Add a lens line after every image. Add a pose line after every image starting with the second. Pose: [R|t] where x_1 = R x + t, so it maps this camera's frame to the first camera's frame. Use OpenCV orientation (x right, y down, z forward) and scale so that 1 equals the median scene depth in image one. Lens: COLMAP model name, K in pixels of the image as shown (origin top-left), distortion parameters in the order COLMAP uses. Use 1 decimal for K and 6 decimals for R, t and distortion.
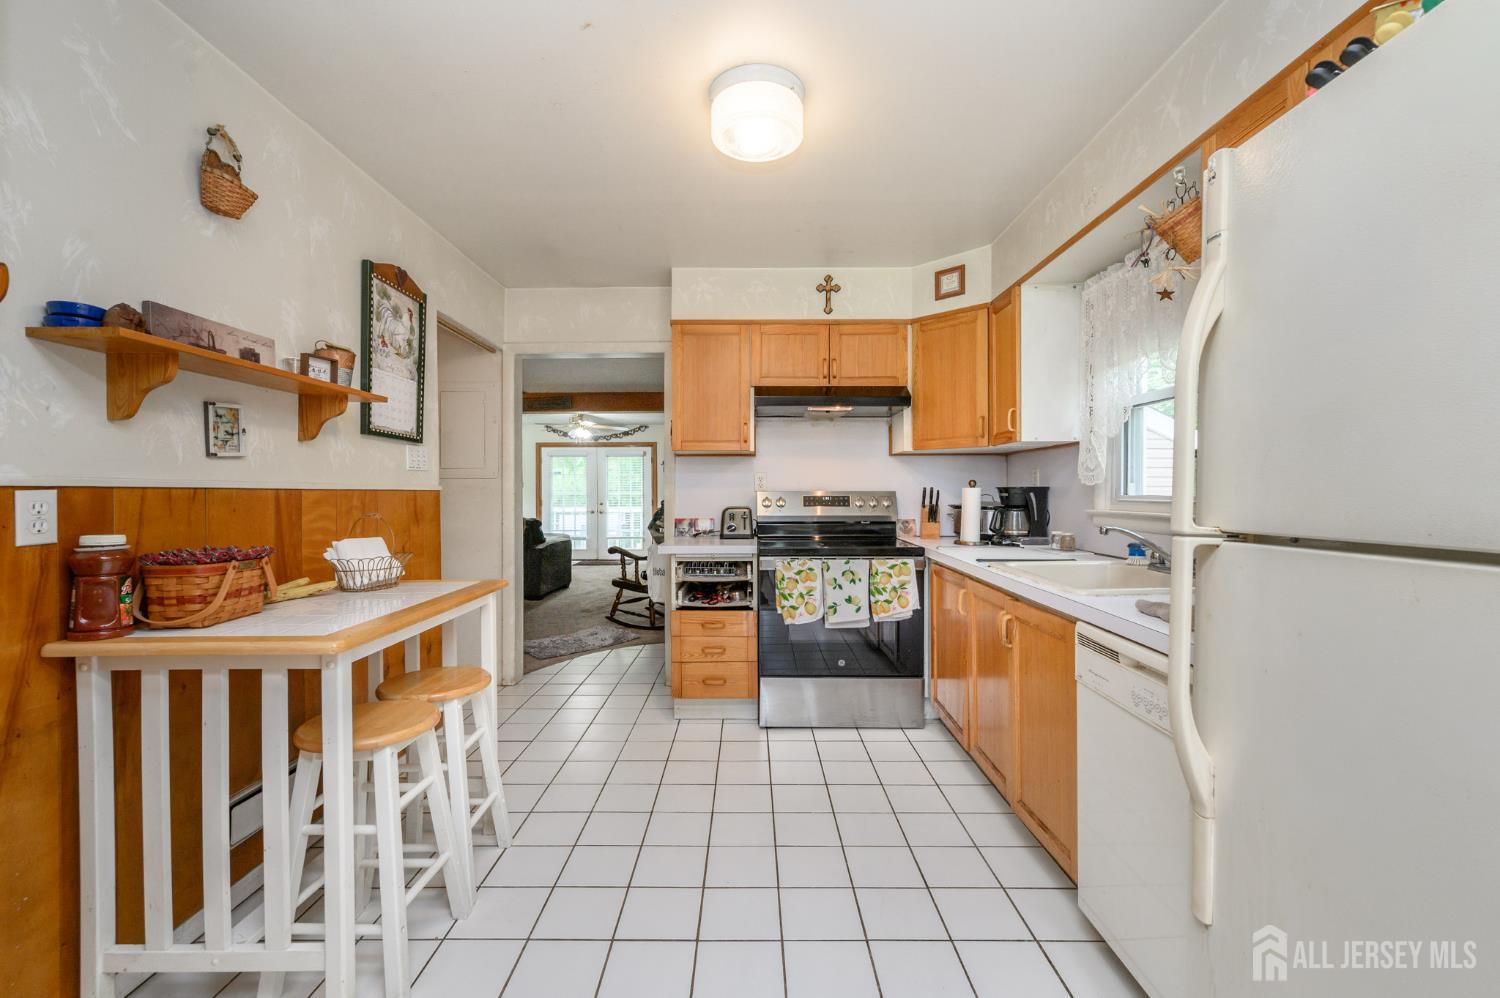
lens RADIAL K [[590.1, 0, 802.4], [0, 590.1, 496.1], [0, 0, 1]] dist [-0.000382, -0.000476]
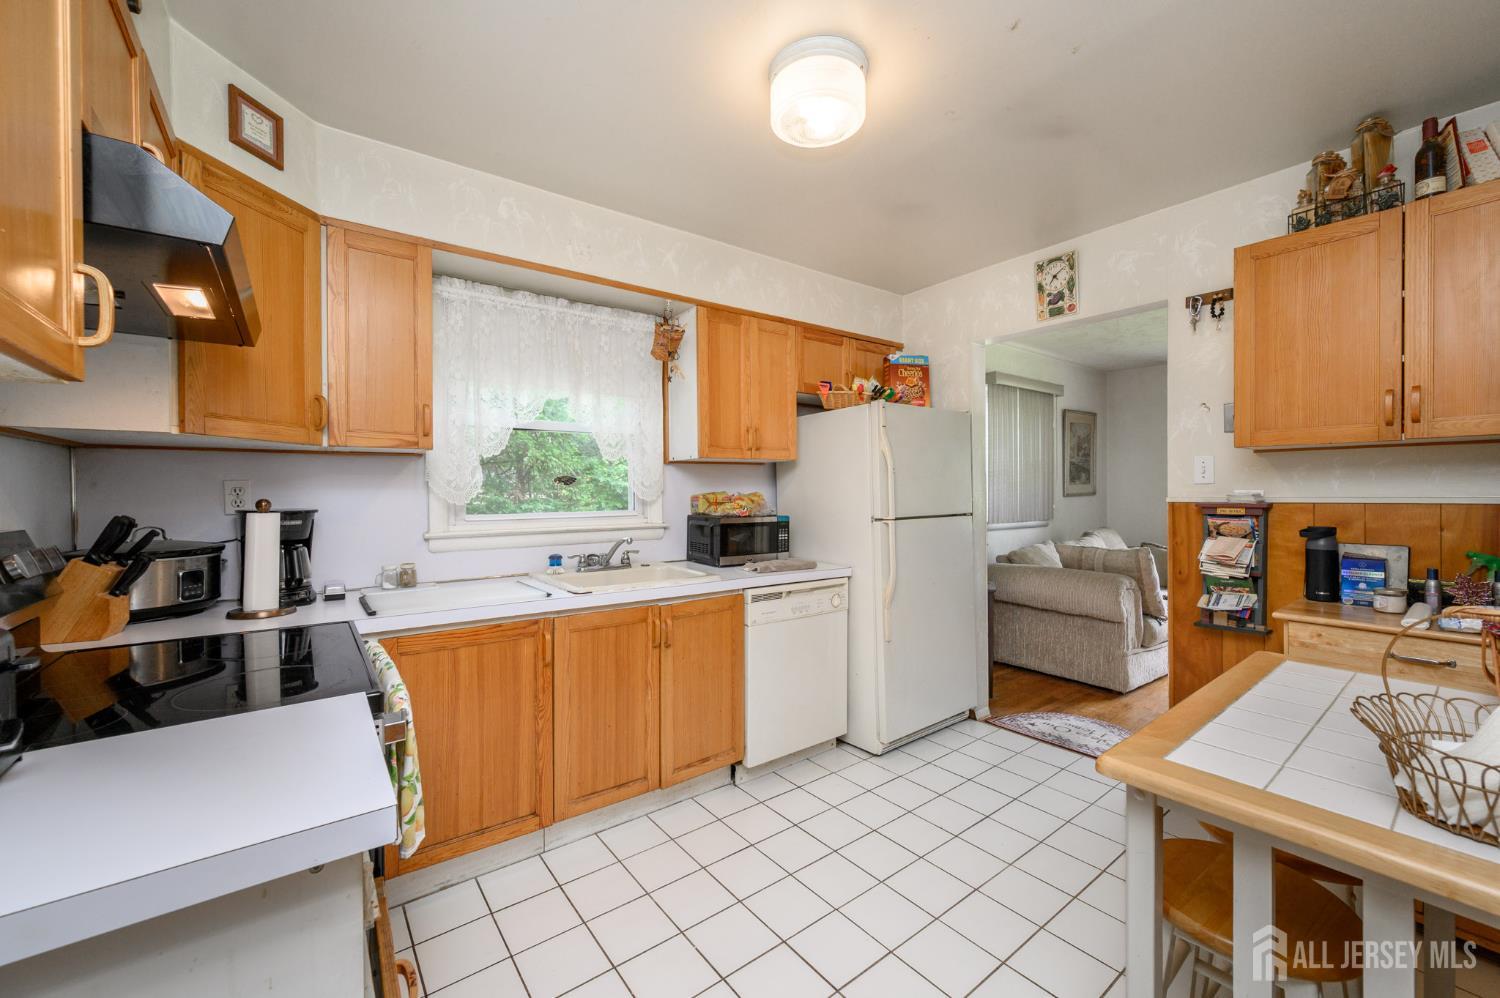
lens RADIAL K [[590.1, 0, 761.2], [0, 590.1, 493.6], [0, 0, 1]] dist [-0.000382, -0.000476]
pose [[-0.550239, 0.002437, 0.835004, -0.493513], [0.015317, 0.999857, 0.007175, -0.033107], [-0.834867, 0.016738, -0.550197, 1.030526]]
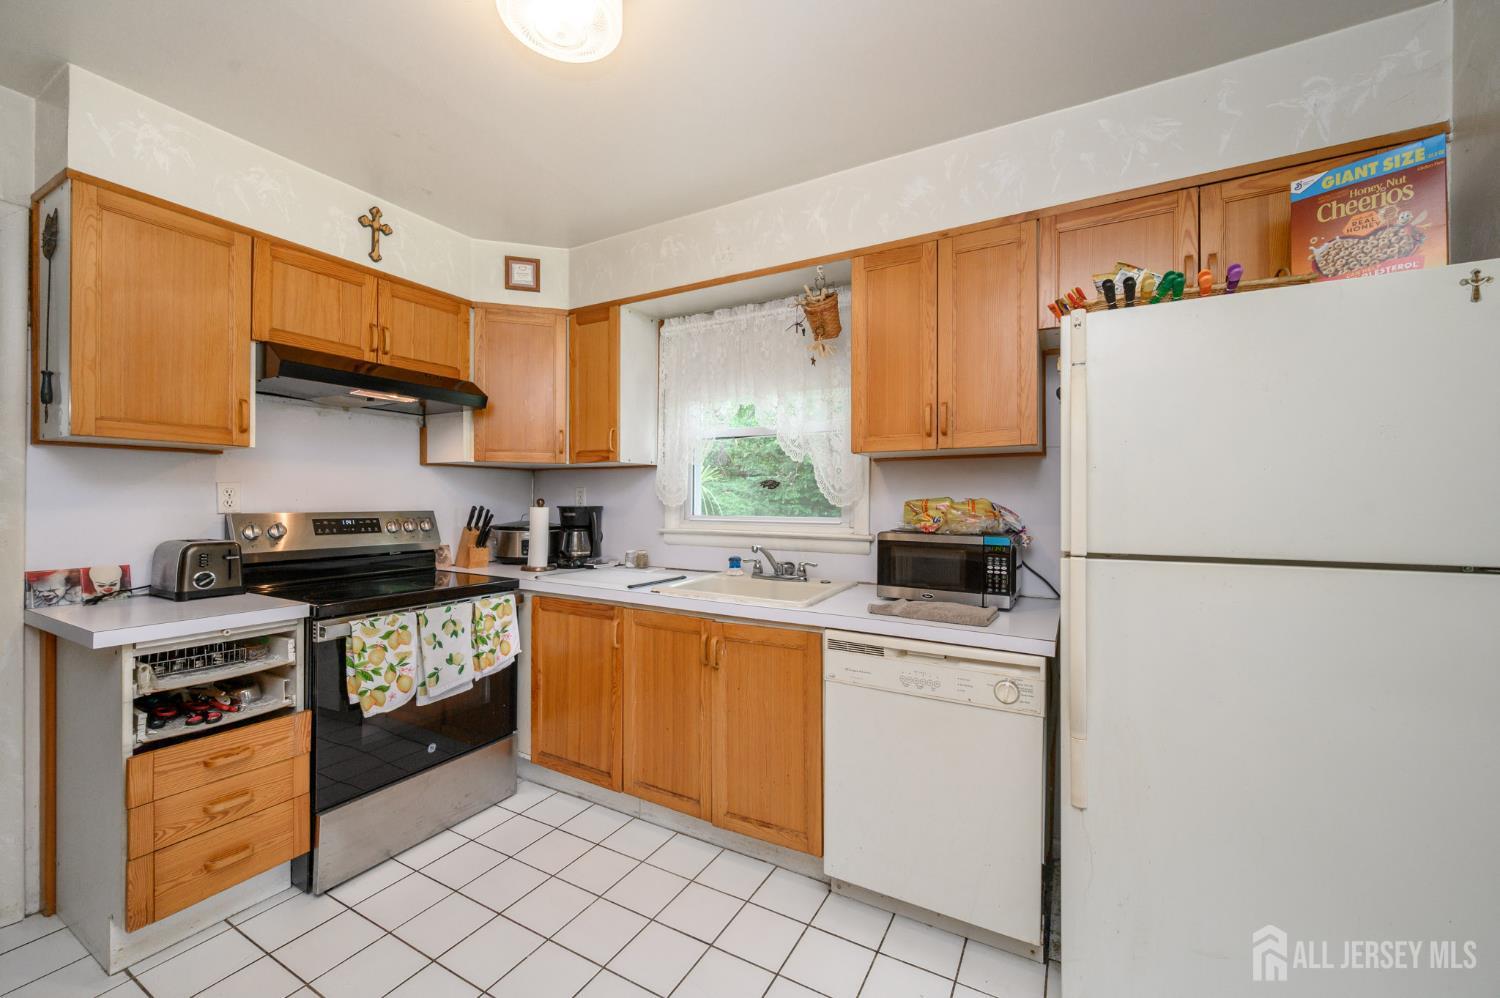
lens RADIAL K [[590.1, 0, 742.1], [0, 590.1, 499.1], [0, 0, 1]] dist [-0.000382, -0.000476]
pose [[0.549877, 0.008701, 0.835200, -0.332990], [-0.000461, 0.999949, -0.010114, -0.019401], [-0.835246, 0.005176, 0.549853, 0.271259]]
